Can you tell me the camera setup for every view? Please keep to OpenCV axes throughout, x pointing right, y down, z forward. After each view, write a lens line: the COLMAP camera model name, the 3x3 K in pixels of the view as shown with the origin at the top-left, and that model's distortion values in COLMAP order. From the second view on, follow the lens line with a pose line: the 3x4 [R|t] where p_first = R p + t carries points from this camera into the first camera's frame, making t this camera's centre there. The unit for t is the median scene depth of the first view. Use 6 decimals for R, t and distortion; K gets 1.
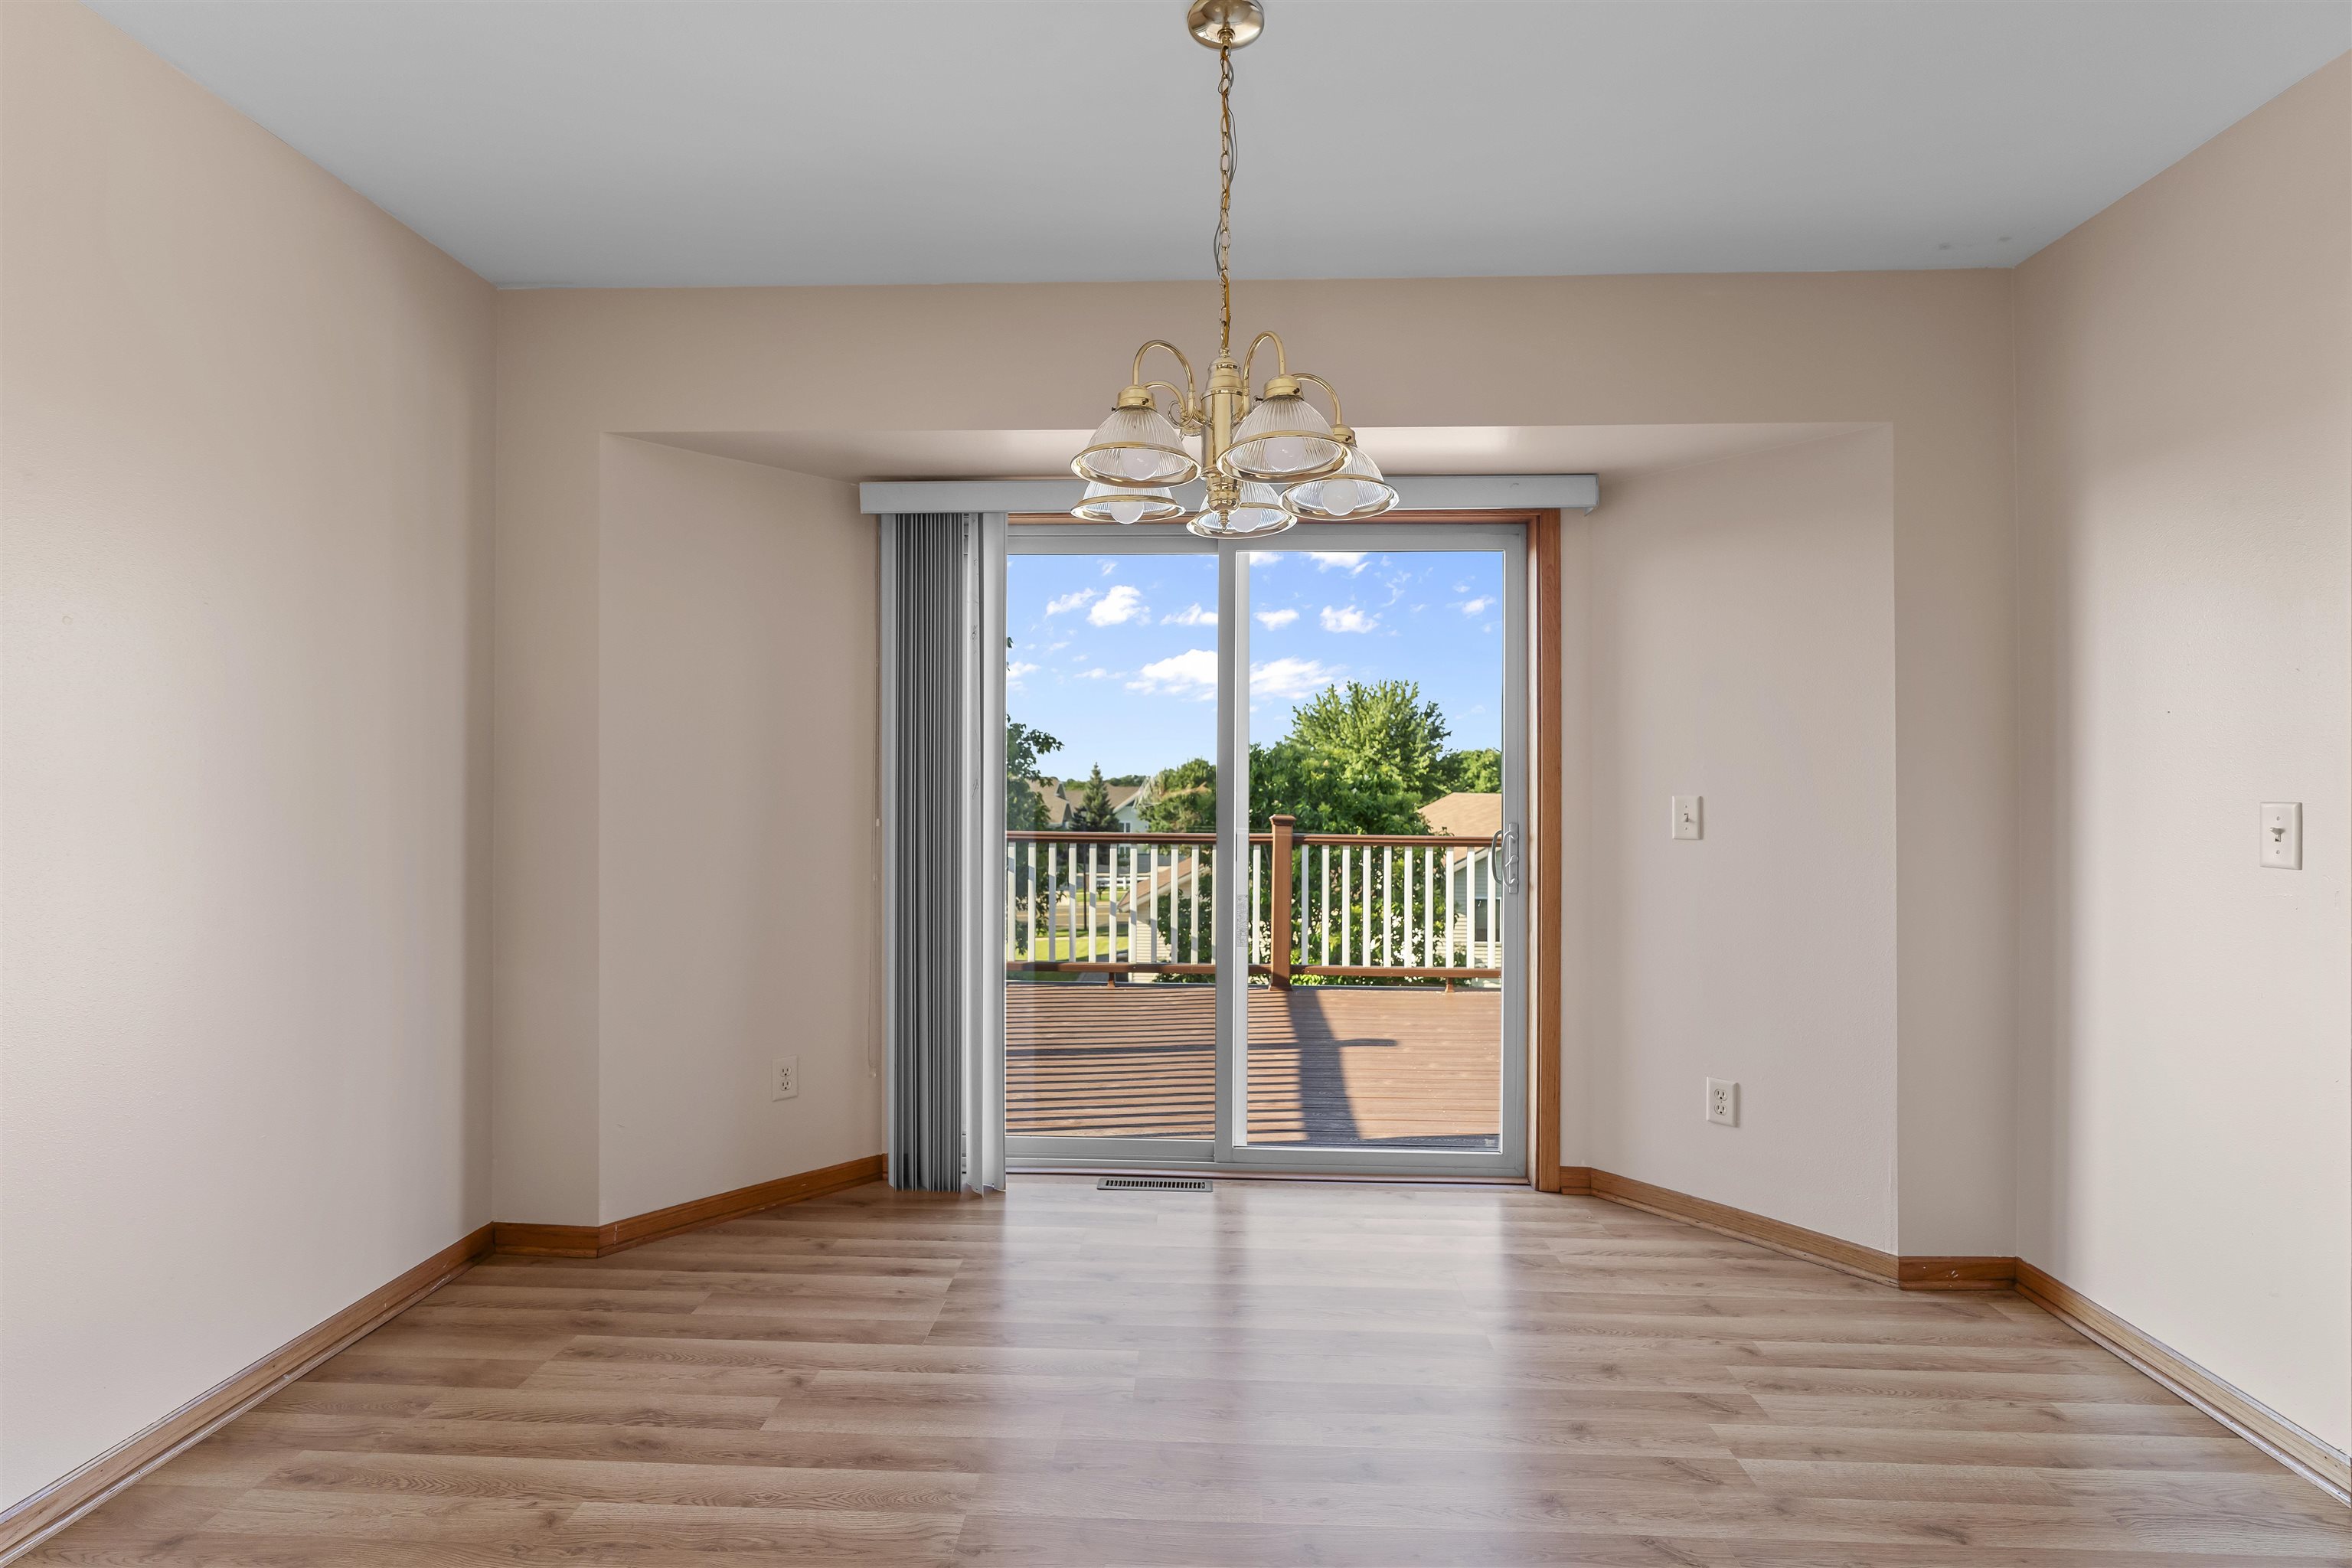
lens RADIAL K [[1062.5, 0, 1178.4], [0, 1062.5, 786.1], [0, 0, 1]] dist [-0.003225, 0.001727]
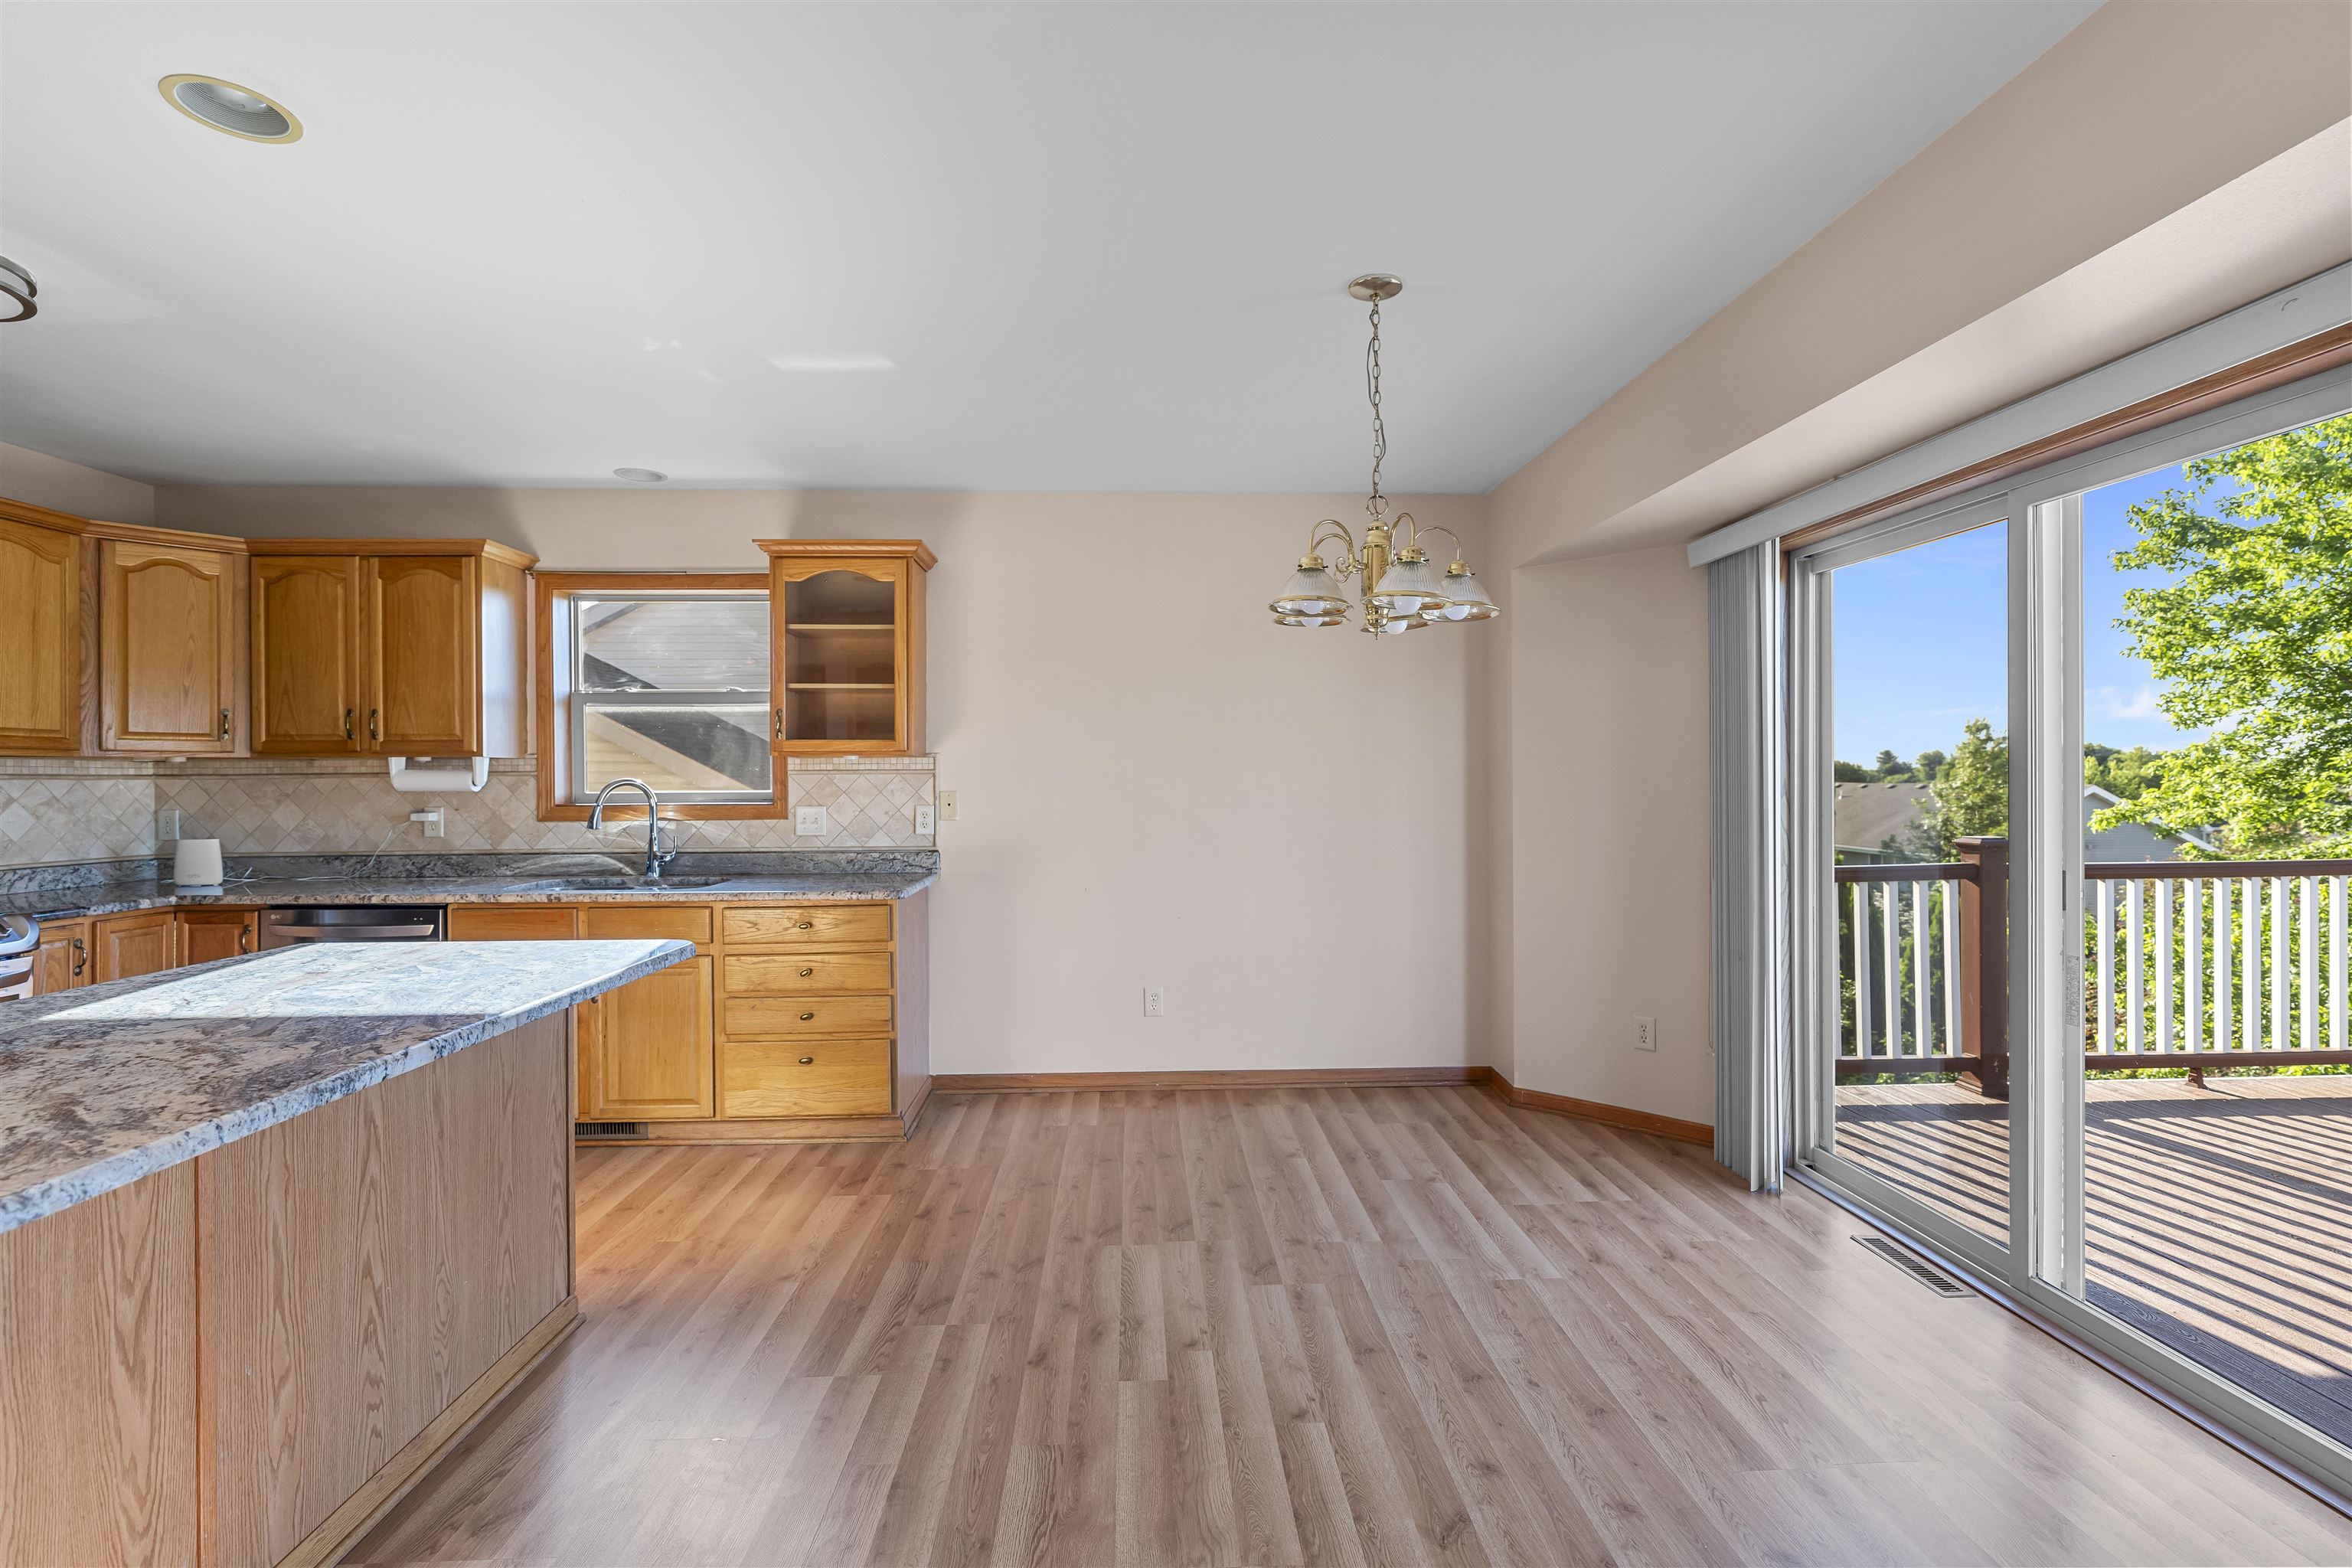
lens RADIAL K [[1062.5, 0, 1177.5], [0, 1062.5, 778.1], [0, 0, 1]] dist [-0.003225, 0.001727]
pose [[0.079077, -0.006168, -0.996849, 0.188764], [0.006692, 0.999962, -0.005656, -0.005452], [0.996846, -0.006223, 0.079116, 0.078269]]
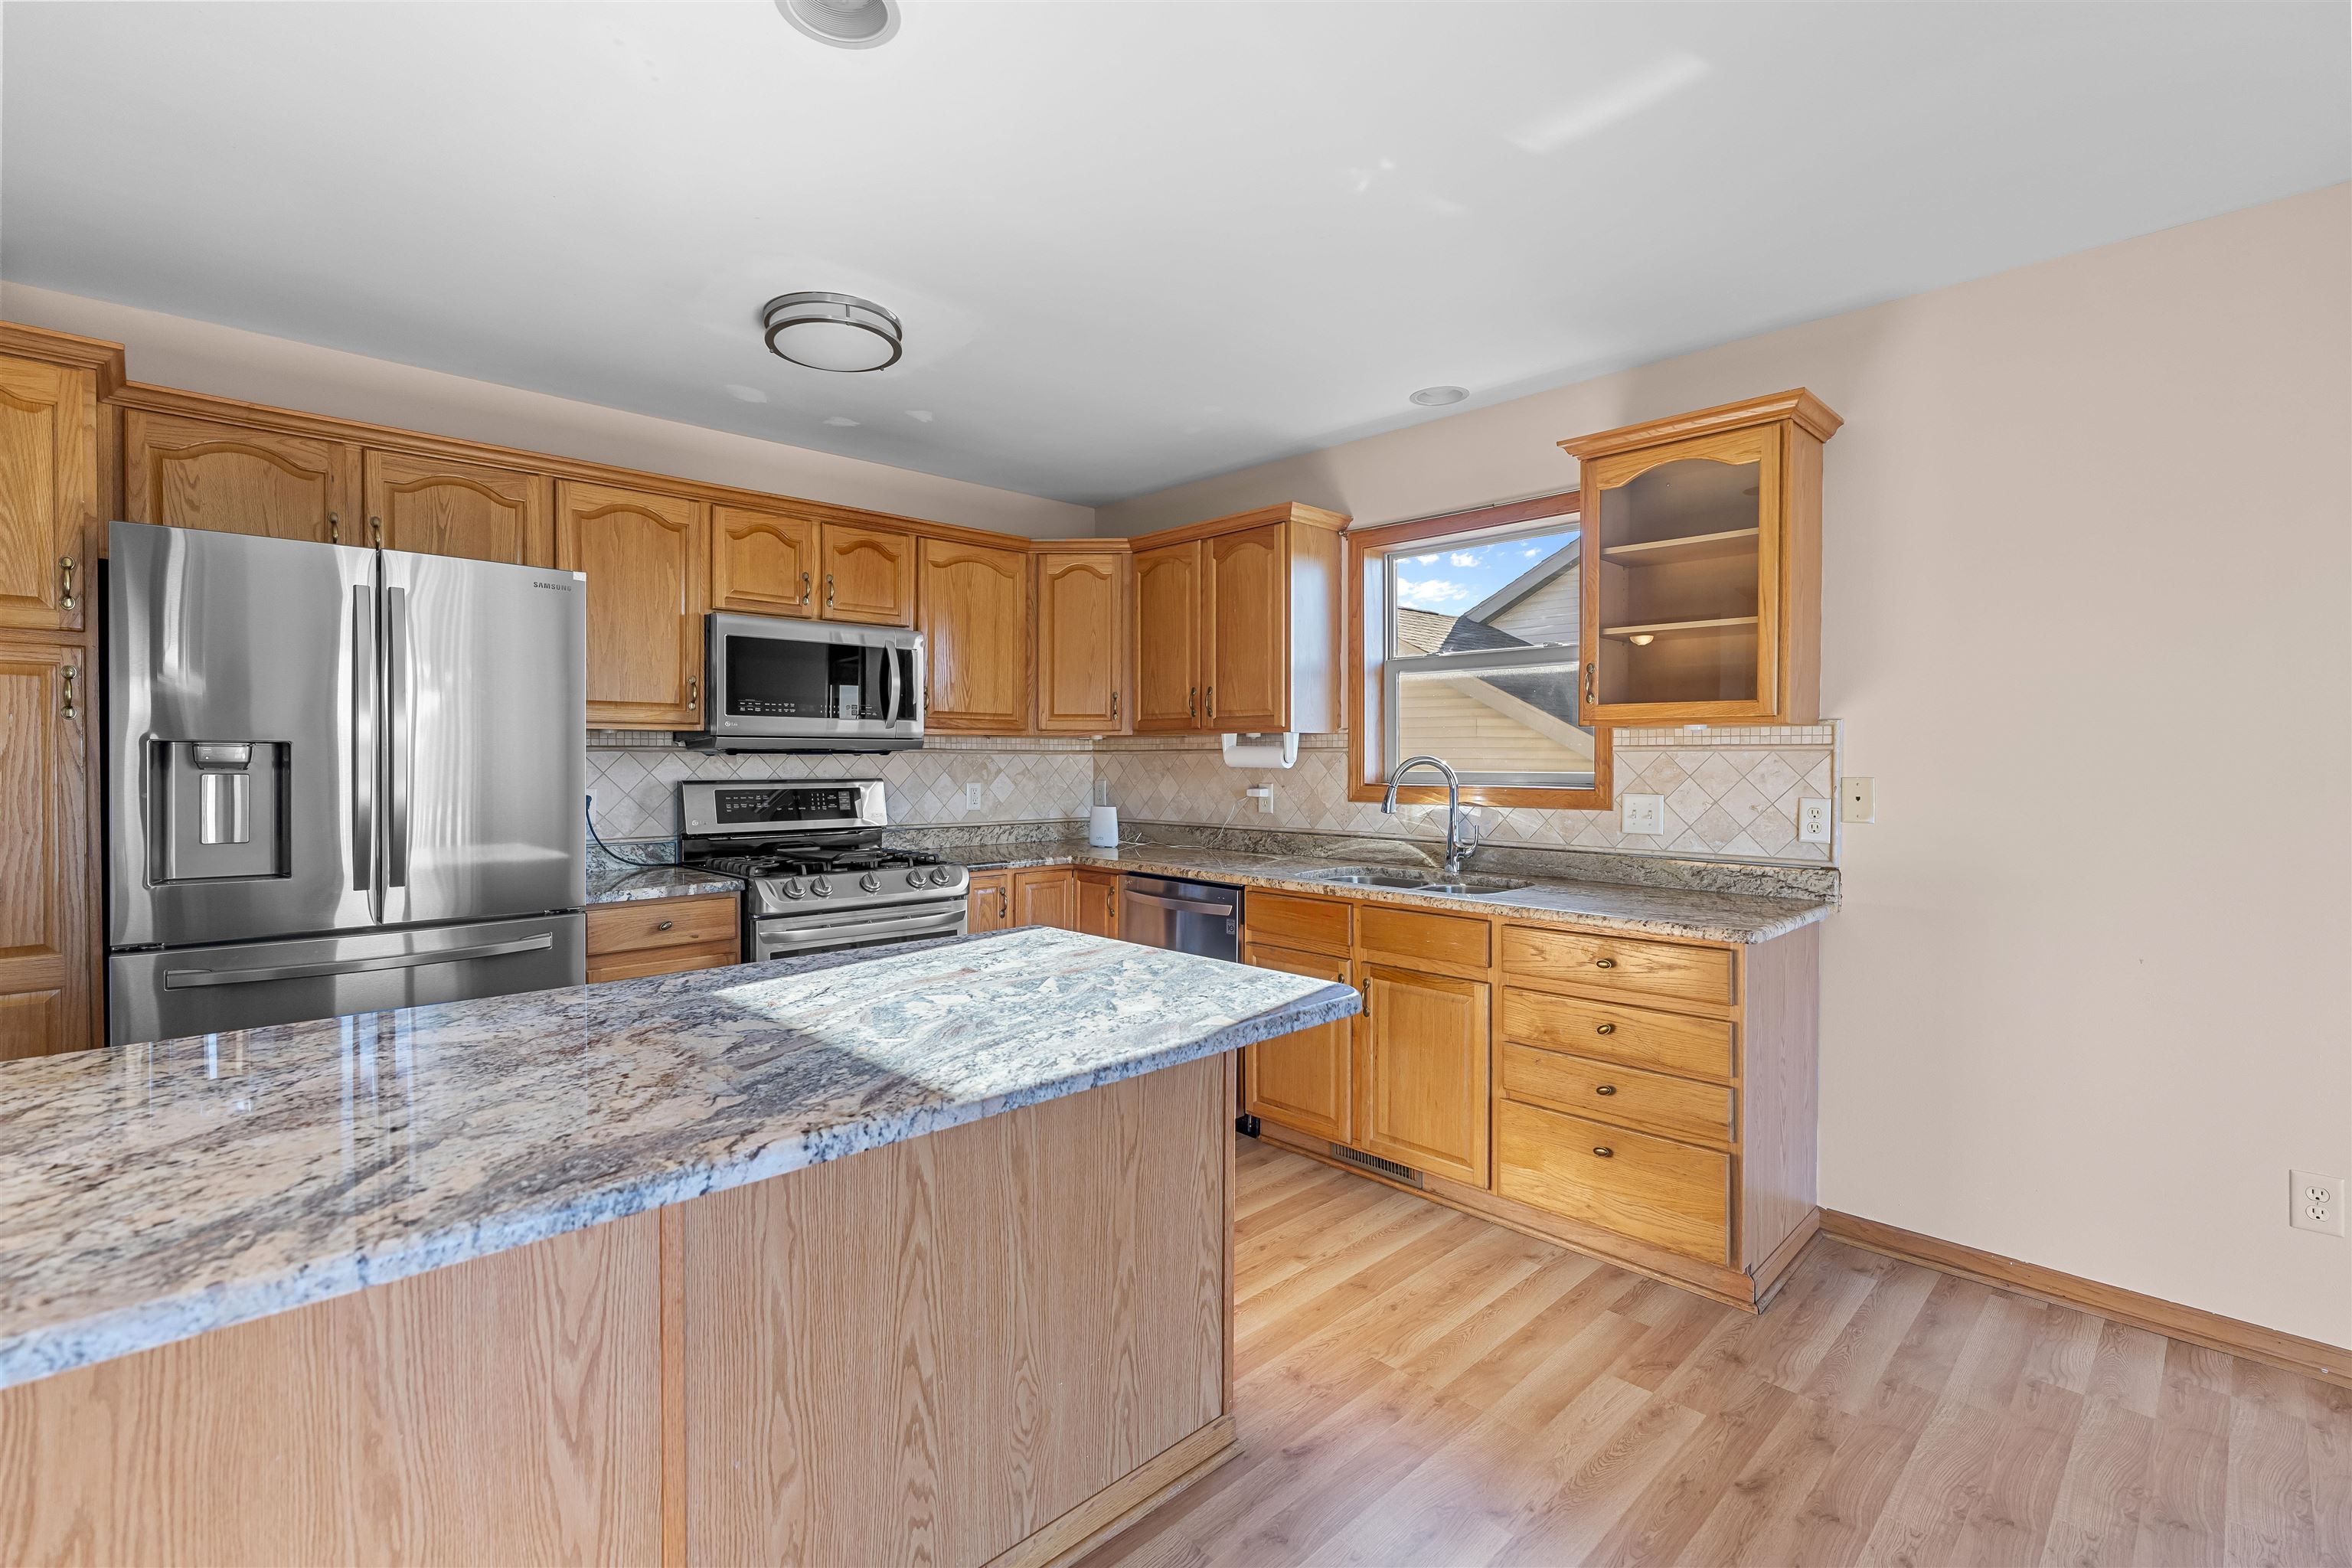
lens RADIAL K [[1062.5, 0, 1168.8], [0, 1062.5, 770.5], [0, 0, 1]] dist [-0.003225, 0.001727]
pose [[-0.692675, 0.002953, -0.721244, 0.105472], [-0.004534, 0.999954, 0.008449, -0.006412], [0.721235, 0.009122, -0.692630, 0.081132]]
